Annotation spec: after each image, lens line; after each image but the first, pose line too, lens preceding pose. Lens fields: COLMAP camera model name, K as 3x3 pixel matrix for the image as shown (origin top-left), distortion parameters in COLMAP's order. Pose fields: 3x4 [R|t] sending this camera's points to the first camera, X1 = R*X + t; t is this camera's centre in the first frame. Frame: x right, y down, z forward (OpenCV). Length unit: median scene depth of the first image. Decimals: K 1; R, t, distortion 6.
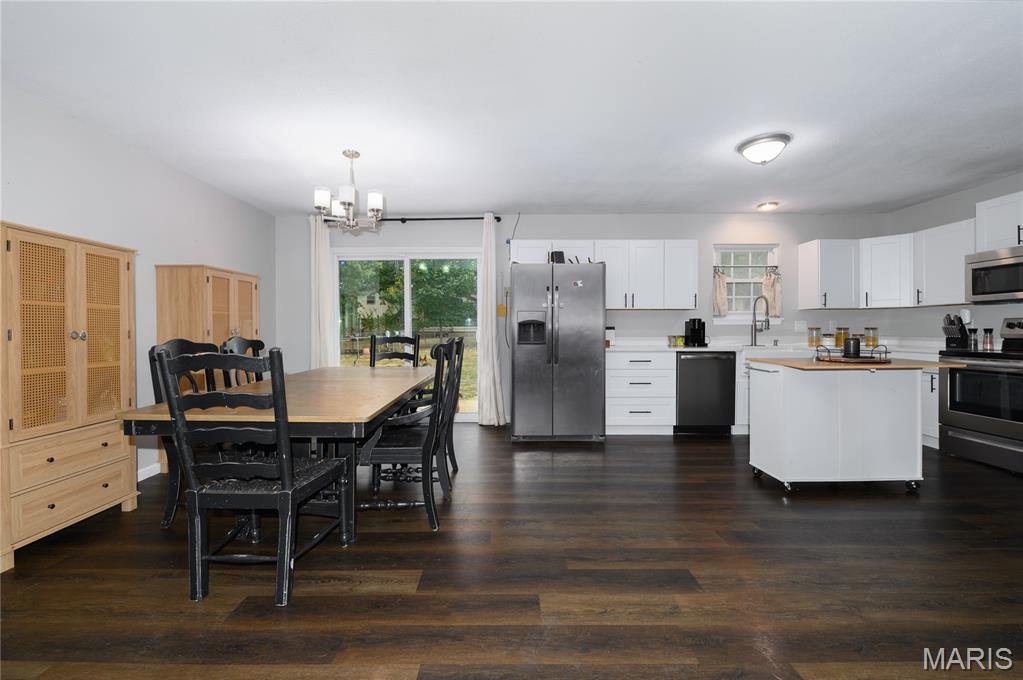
lens RADIAL K [[410.5, 0, 504.3], [0, 410.5, 332.4], [0, 0, 1]] dist [-0.006652, -0.000125]
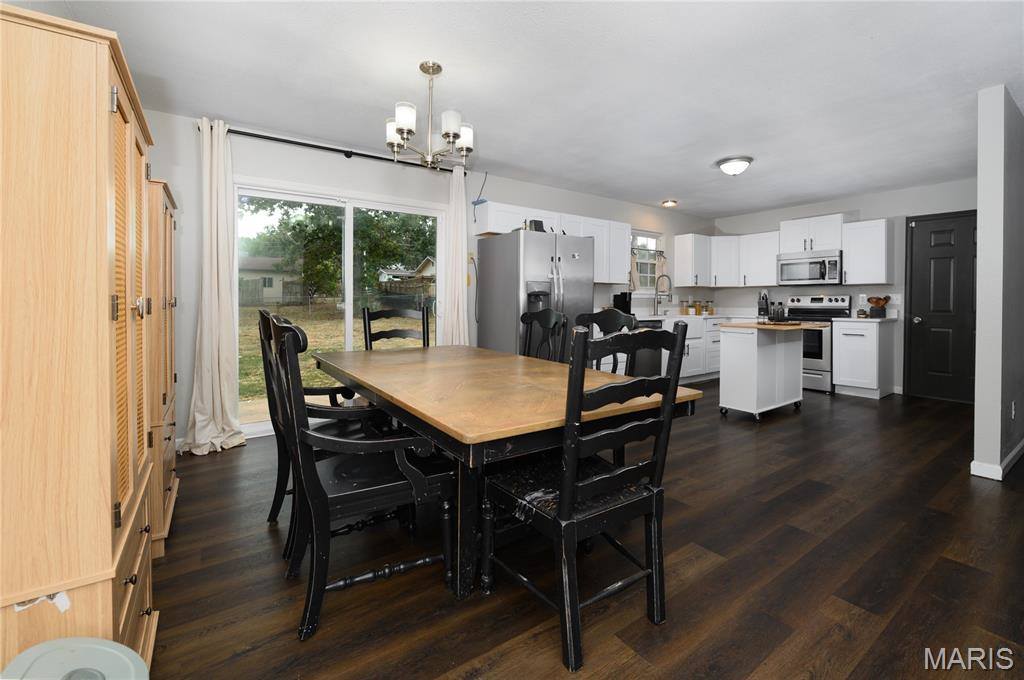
lens RADIAL K [[441.9, 0, 536.6], [0, 441.9, 306.4], [0, 0, 1]] dist [-0.011436, -0.000084]
pose [[0.804512, -0.001096, 0.593935, -0.520989], [-0.001086, 0.999994, 0.003317, 0.002474], [-0.593935, -0.003314, 0.804506, 0.168920]]
